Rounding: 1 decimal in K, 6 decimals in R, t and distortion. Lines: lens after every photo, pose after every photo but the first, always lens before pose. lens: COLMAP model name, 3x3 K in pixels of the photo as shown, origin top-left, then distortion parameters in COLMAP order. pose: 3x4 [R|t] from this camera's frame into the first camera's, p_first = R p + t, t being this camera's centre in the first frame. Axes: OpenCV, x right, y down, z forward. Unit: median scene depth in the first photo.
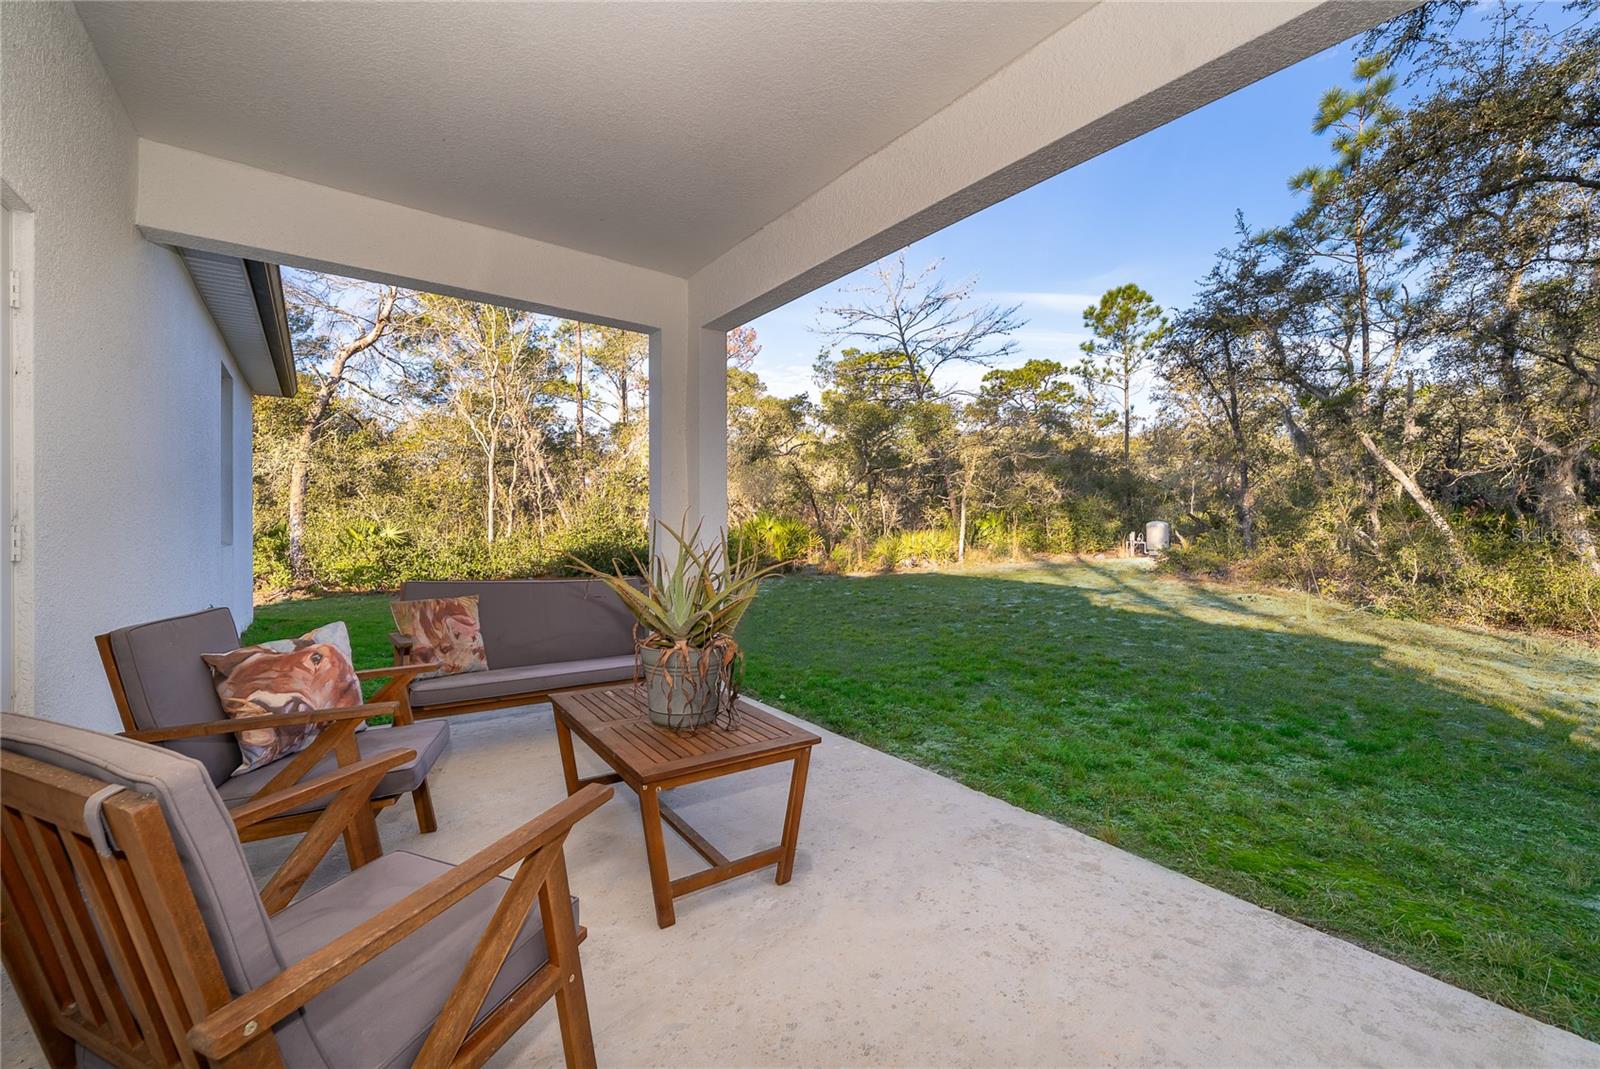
lens RADIAL K [[629.3, 0, 796.6], [0, 629.3, 523.5], [0, 0, 1]] dist [-0.002851, -0.000359]
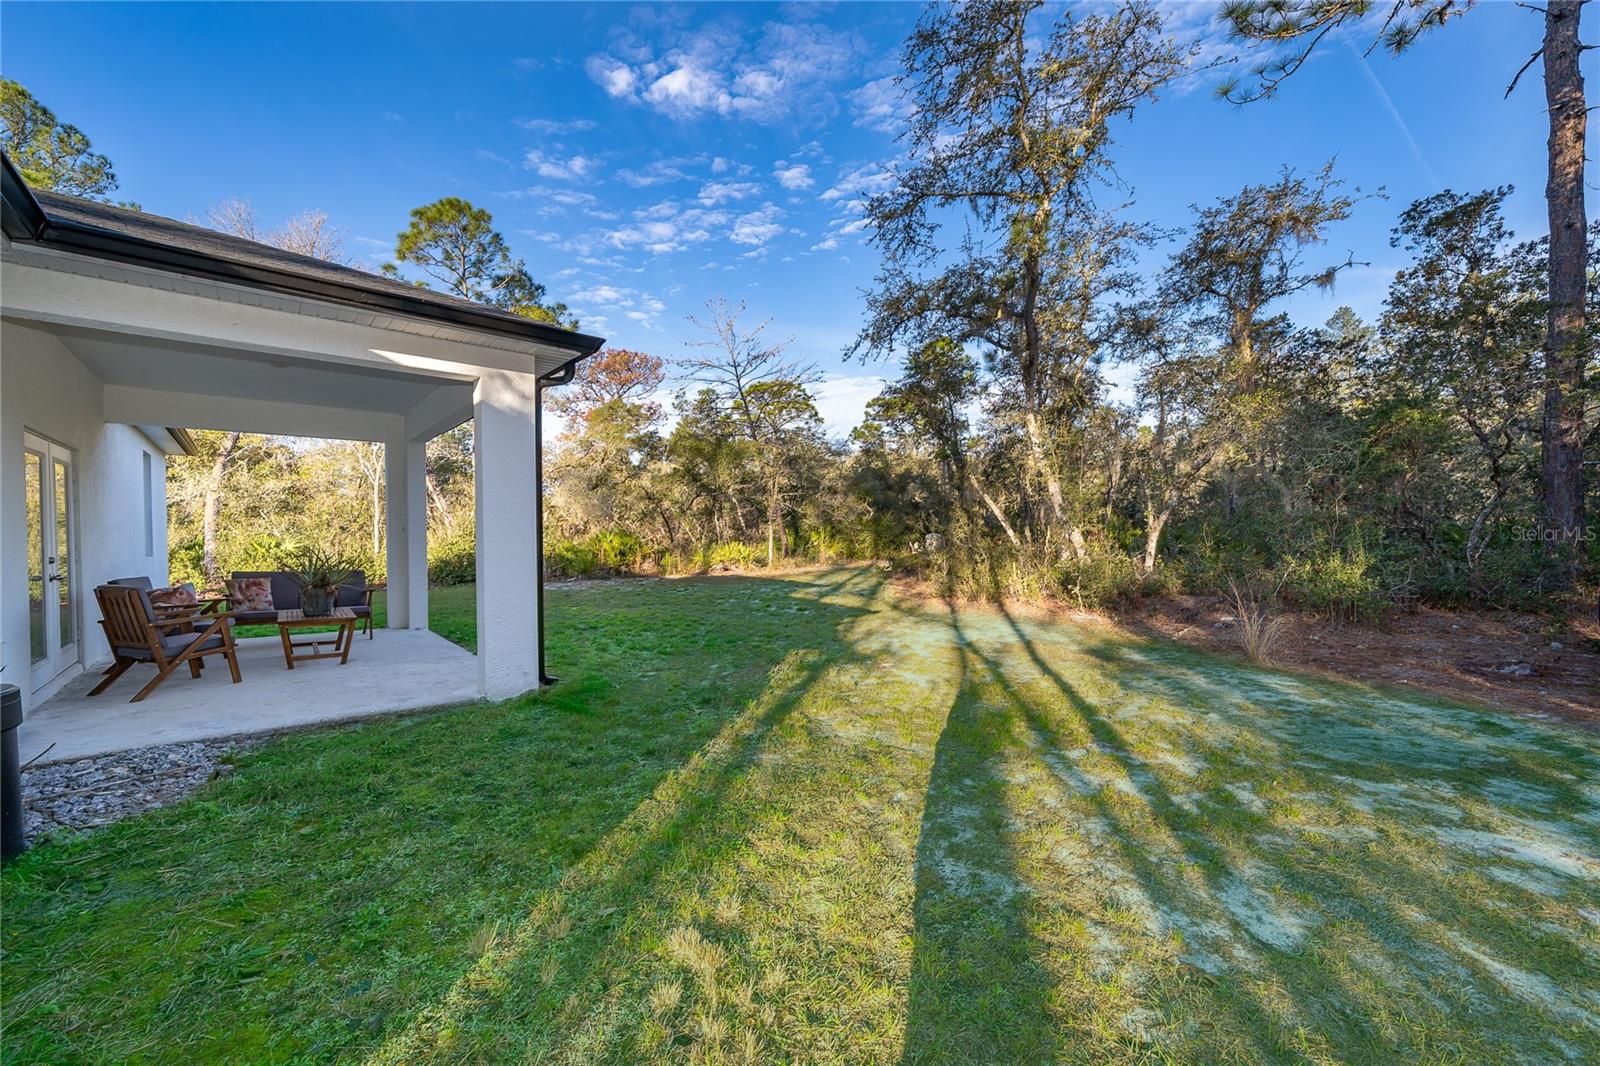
lens RADIAL K [[629.3, 0, 803.3], [0, 629.3, 542.2], [0, 0, 1]] dist [-0.002851, -0.000359]
pose [[0.997724, -0.003908, 0.067320, 0.270810], [0.002919, 0.999886, 0.014789, -0.008082], [-0.067371, -0.014558, 0.997622, -0.294625]]
